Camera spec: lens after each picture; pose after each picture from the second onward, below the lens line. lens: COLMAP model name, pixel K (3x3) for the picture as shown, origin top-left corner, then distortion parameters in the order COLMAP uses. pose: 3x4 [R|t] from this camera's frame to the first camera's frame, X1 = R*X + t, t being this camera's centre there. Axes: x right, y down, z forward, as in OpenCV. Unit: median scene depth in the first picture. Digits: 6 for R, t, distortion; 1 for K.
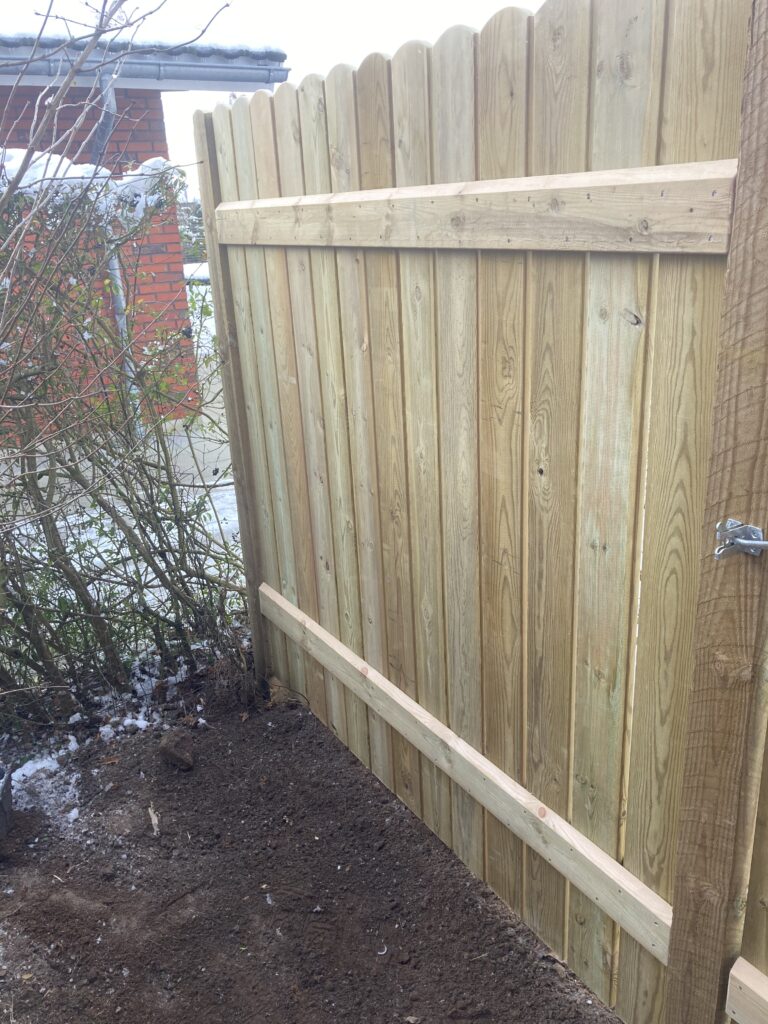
lens RADIAL K [[843.5, 0, 383.5], [0, 843.5, 512.7], [0, 0, 1]] dist [0.041042, -0.041349]
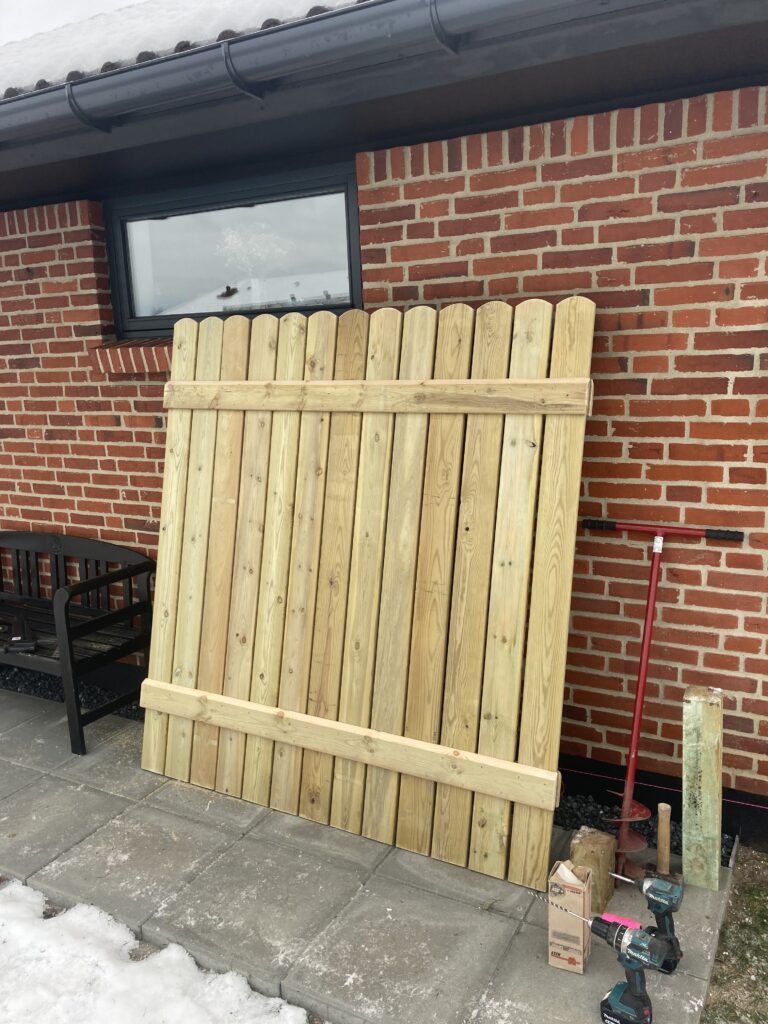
lens RADIAL K [[843.5, 0, 386.9], [0, 843.5, 510.5], [0, 0, 1]] dist [0.041042, -0.041349]
pose [[0.872602, 0.128411, 0.471249, -0.834837], [0.040904, 0.942220, -0.332487, 0.515804], [-0.486716, 0.309405, 0.816931, -0.414543]]
